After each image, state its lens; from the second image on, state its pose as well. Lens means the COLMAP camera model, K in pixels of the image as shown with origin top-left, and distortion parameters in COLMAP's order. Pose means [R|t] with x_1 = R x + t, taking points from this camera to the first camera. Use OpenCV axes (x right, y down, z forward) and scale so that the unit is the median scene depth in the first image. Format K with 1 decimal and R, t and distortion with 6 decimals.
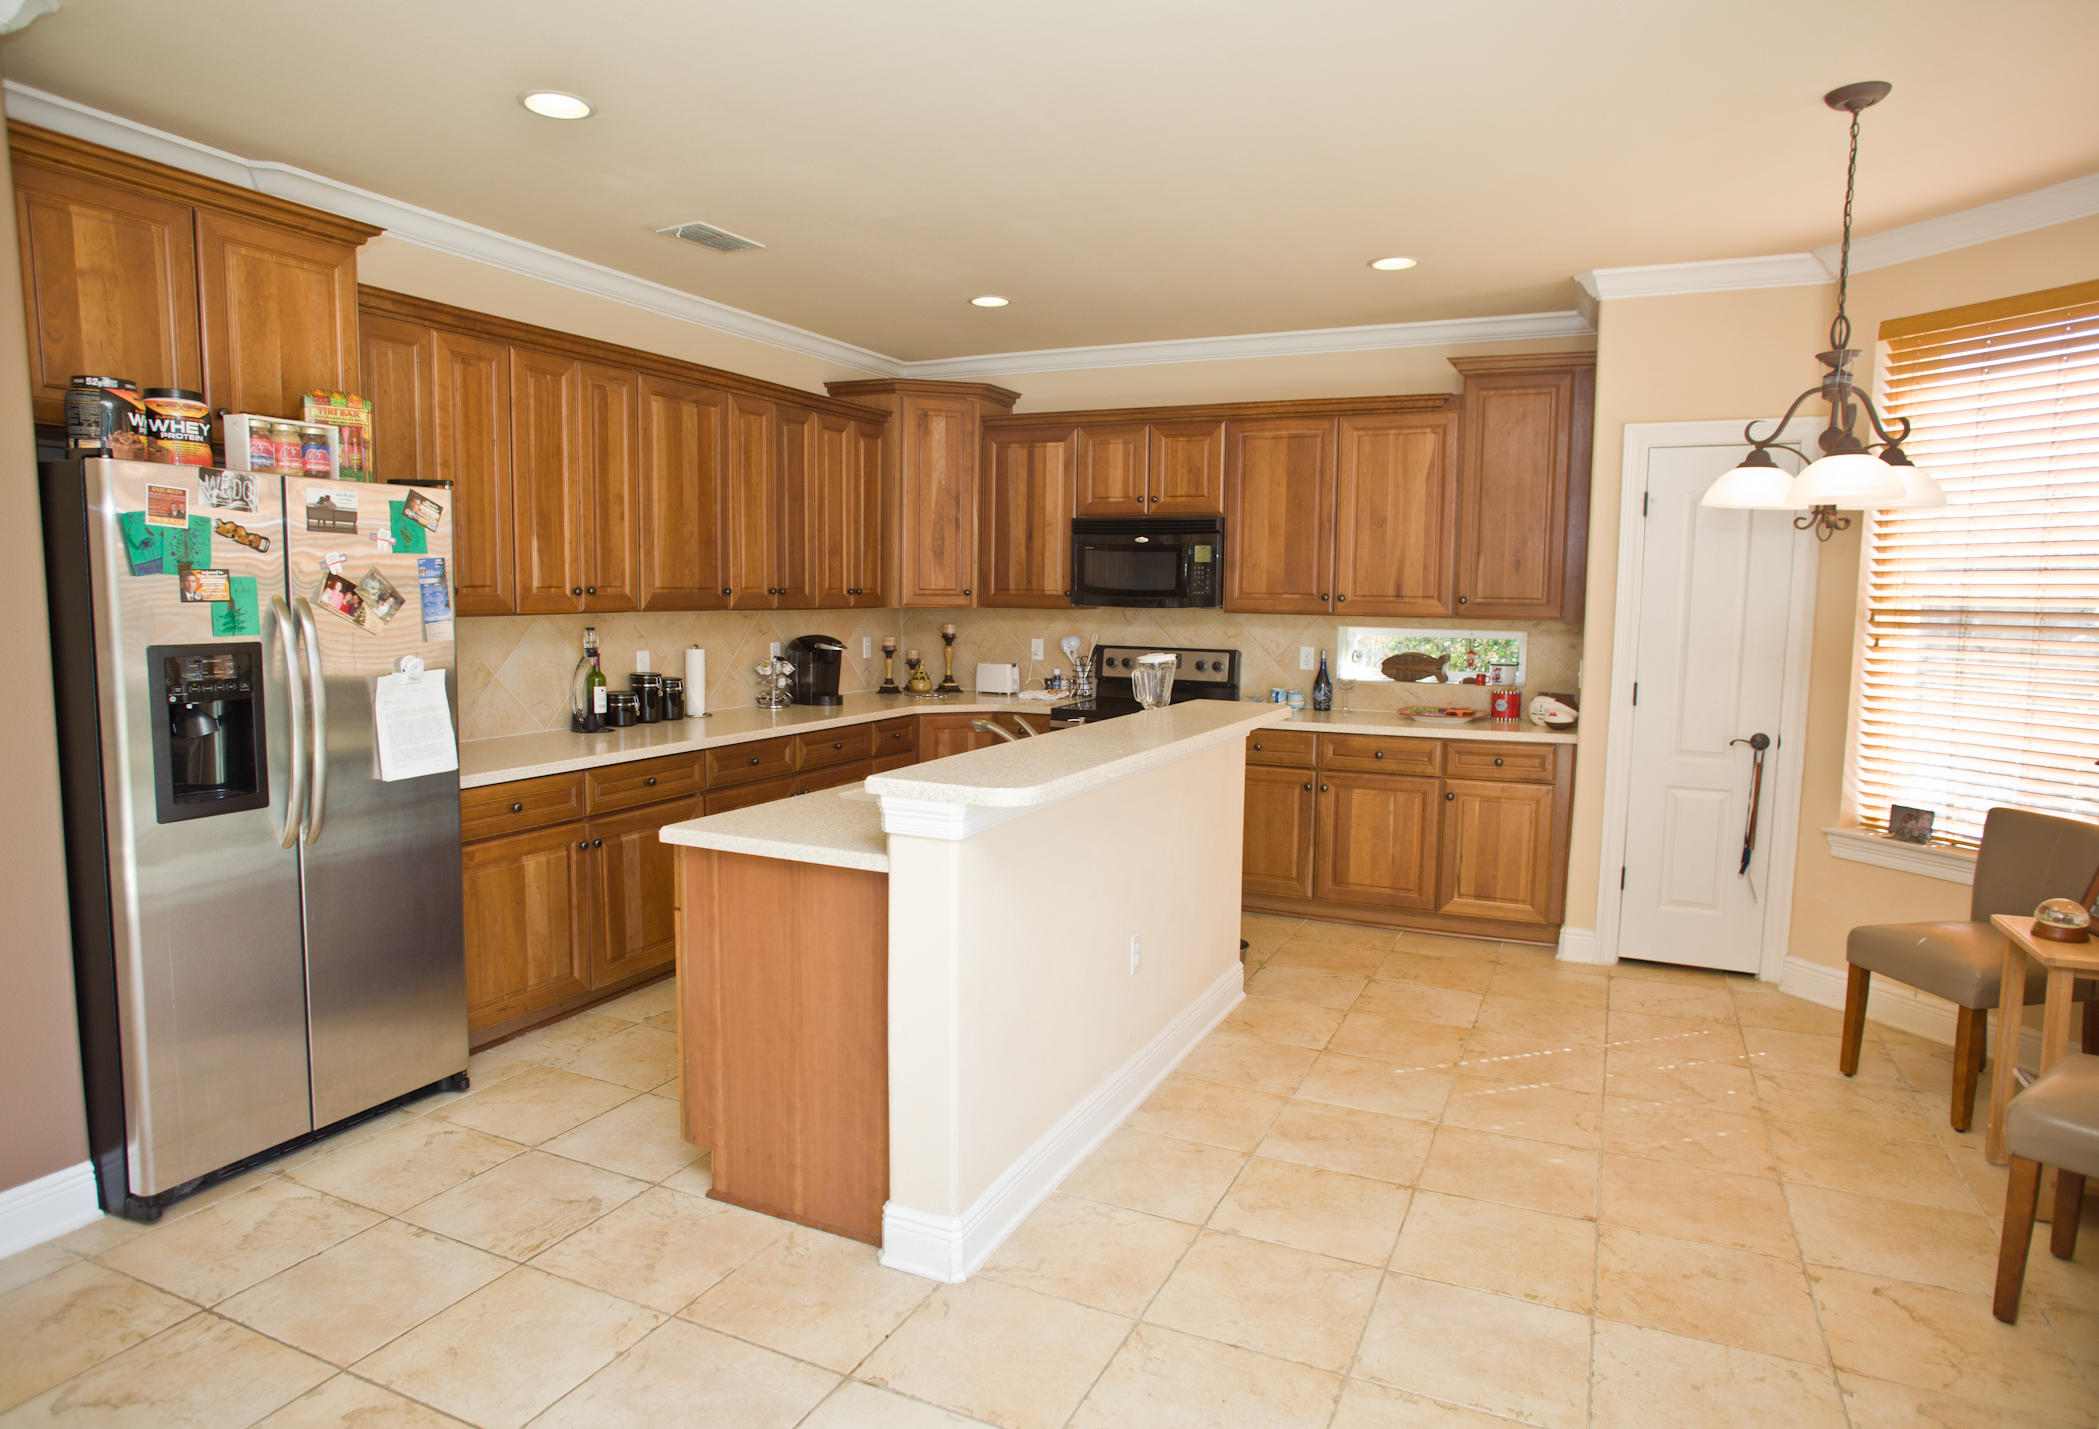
lens RADIAL K [[1242.4, 0, 1049.5], [0, 1242.4, 714.5], [0, 0, 1]] dist [-0.073211, 0.052714]
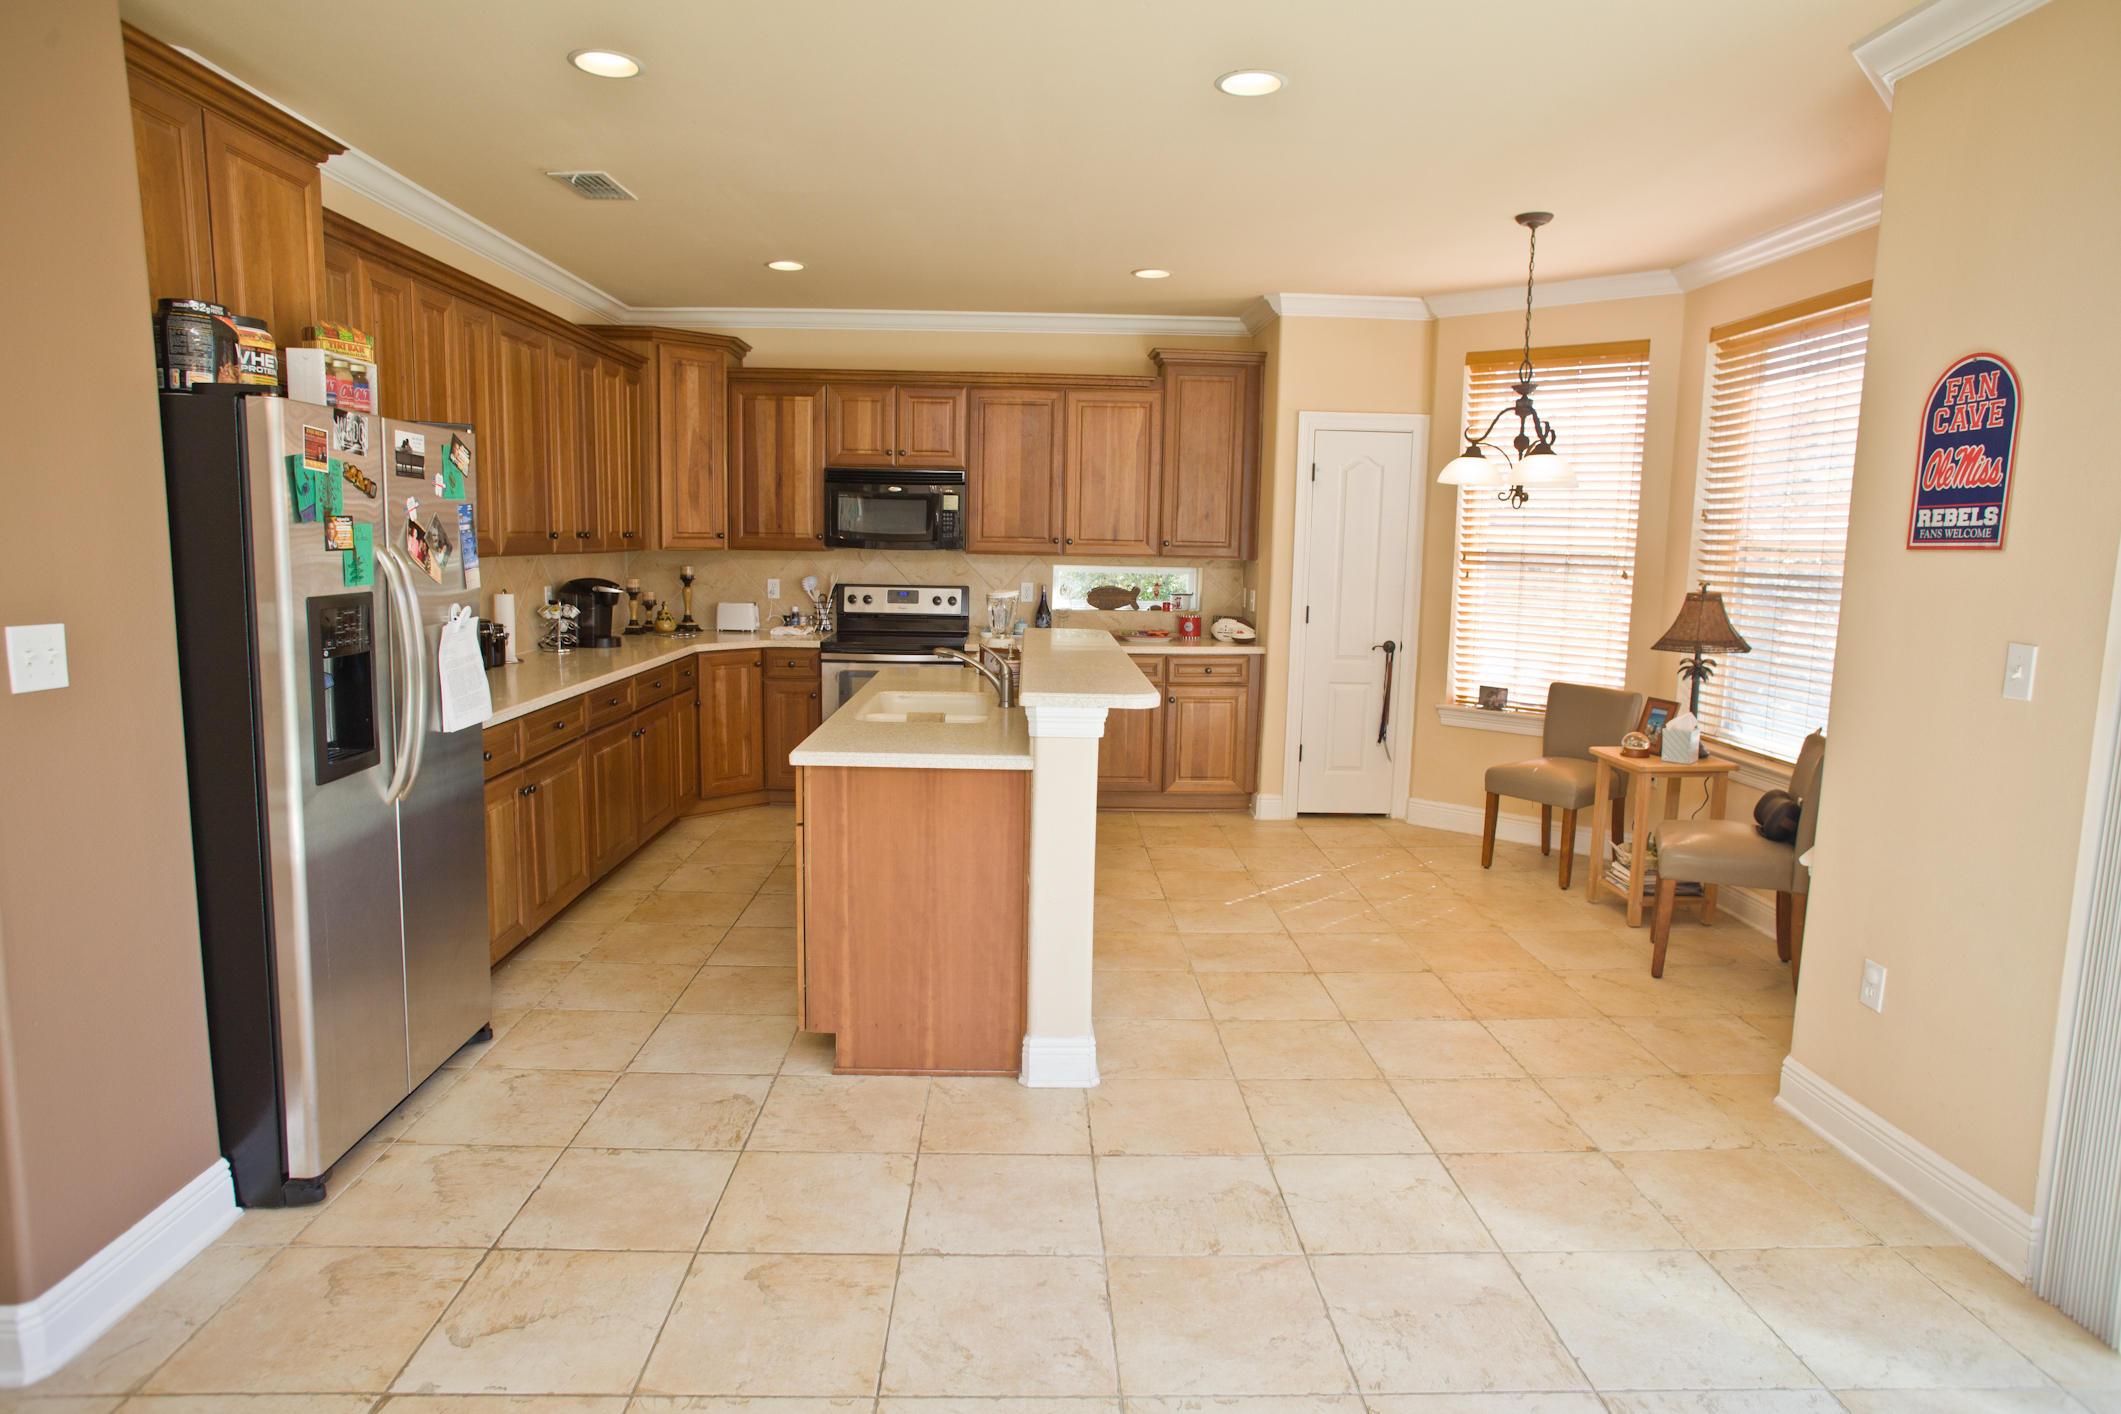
lens RADIAL K [[1203.1, 0, 1059.7], [0, 1203.1, 684.5], [0, 0, 1]] dist [-0.079798, 0.070463]
pose [[0.891932, -0.050521, 0.449339, -0.397278], [0.036770, 0.998551, 0.039282, -0.002218], [-0.450672, -0.018515, 0.892498, -0.052132]]
